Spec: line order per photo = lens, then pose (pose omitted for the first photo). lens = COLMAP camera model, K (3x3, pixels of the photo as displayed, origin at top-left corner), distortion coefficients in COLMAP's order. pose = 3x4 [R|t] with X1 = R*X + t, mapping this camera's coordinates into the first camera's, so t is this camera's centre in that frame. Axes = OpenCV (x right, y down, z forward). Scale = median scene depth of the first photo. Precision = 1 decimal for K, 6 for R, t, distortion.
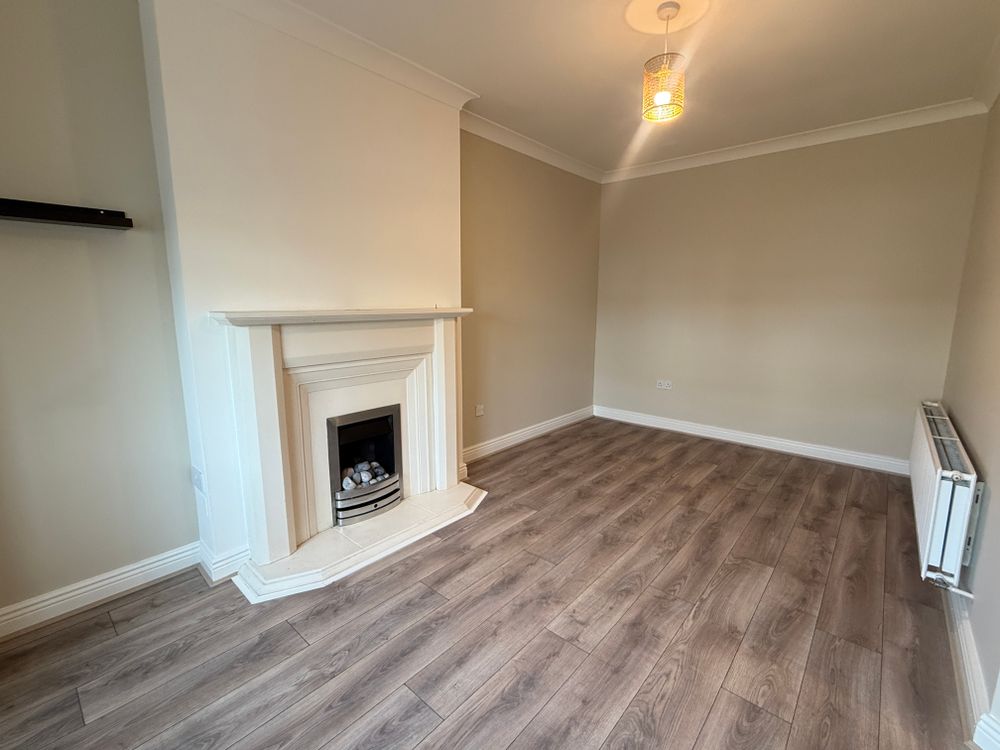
lens RADIAL K [[437.7, 0, 500.0], [0, 437.7, 375.0], [0, 0, 1]] dist [-0.002762, 0.000037]
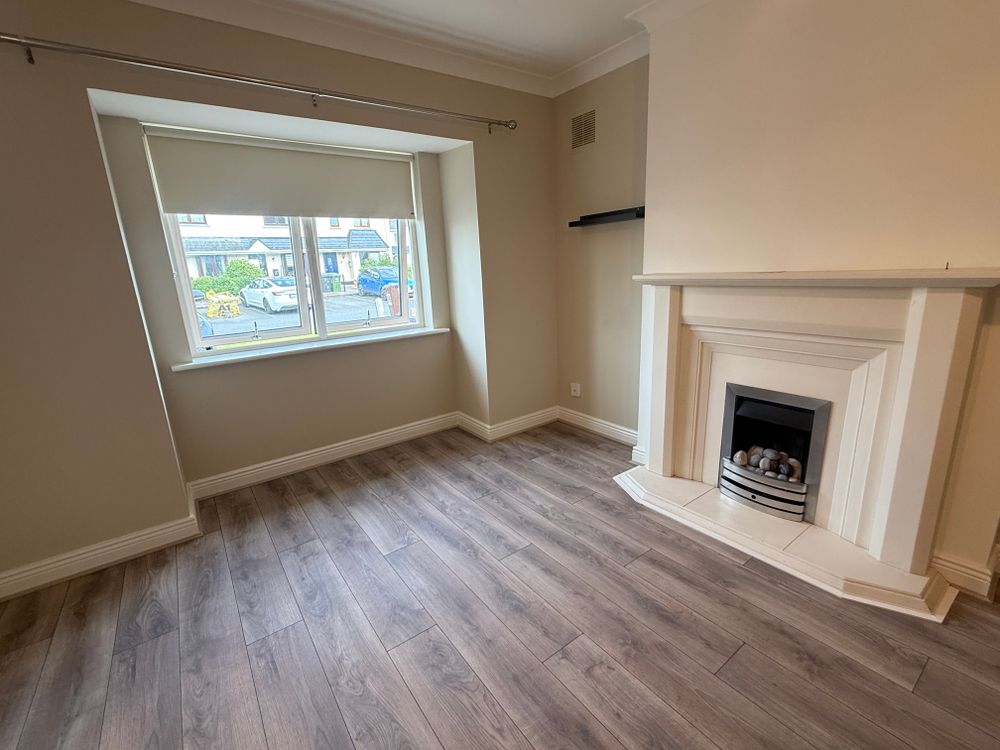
lens RADIAL K [[437.7, 0, 500.0], [0, 437.7, 375.0], [0, 0, 1]] dist [-0.002762, 0.000037]
pose [[-0.203526, 0.248908, -0.946901, 0.741468], [-0.114116, 0.954521, 0.275438, -0.151393], [0.972396, 0.164115, -0.165866, 0.751558]]
